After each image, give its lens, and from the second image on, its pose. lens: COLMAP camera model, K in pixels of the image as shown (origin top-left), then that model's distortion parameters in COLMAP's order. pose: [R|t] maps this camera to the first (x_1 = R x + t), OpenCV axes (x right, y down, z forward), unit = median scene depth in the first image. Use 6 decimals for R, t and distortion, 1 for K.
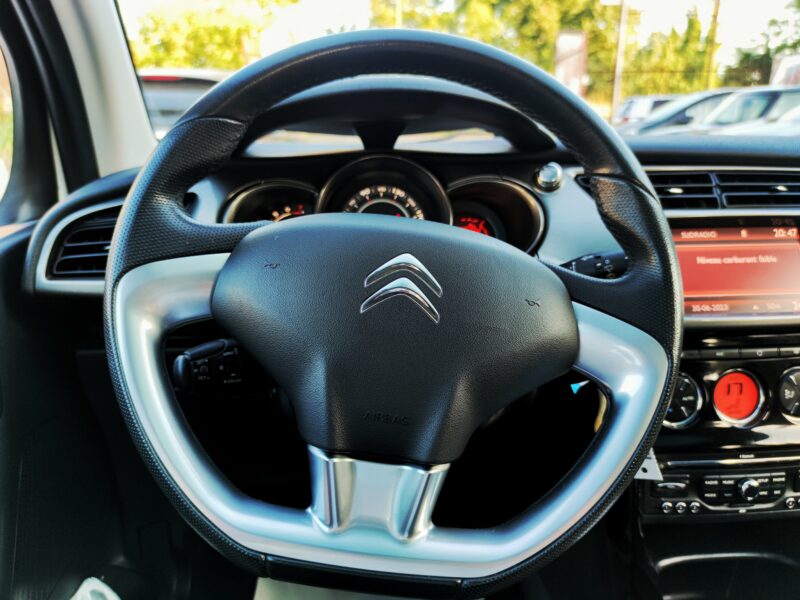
lens RADIAL K [[619.7, 0, 400.0], [0, 619.7, 300.0], [0, 0, 1]] dist [-0.006437, -0.008457]
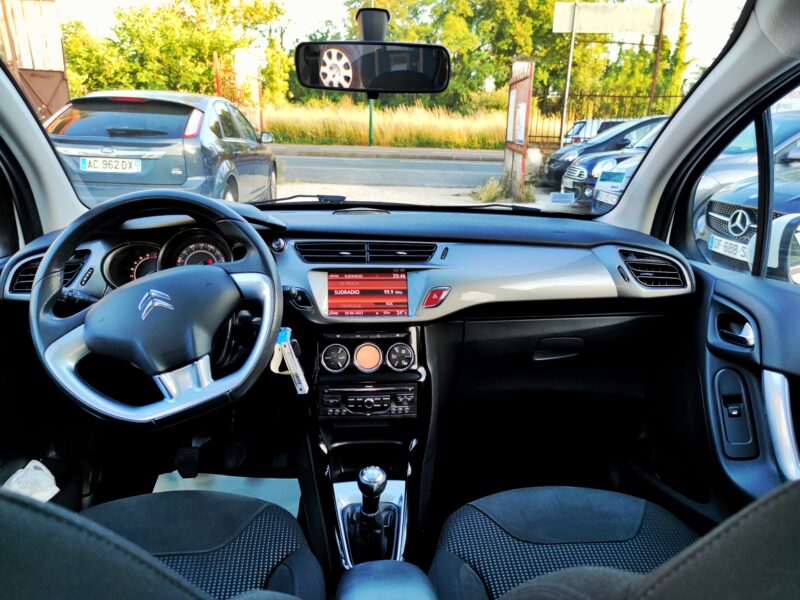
lens RADIAL K [[597.8, 0, 400.0], [0, 597.8, 300.0], [0, 0, 1]] dist [0.021783, -0.001693]
pose [[0.998789, 0.024101, 0.042902, 0.495680], [-0.024032, 0.999709, -0.002118, -0.024735], [-0.042941, 0.001084, 0.999077, -0.828706]]
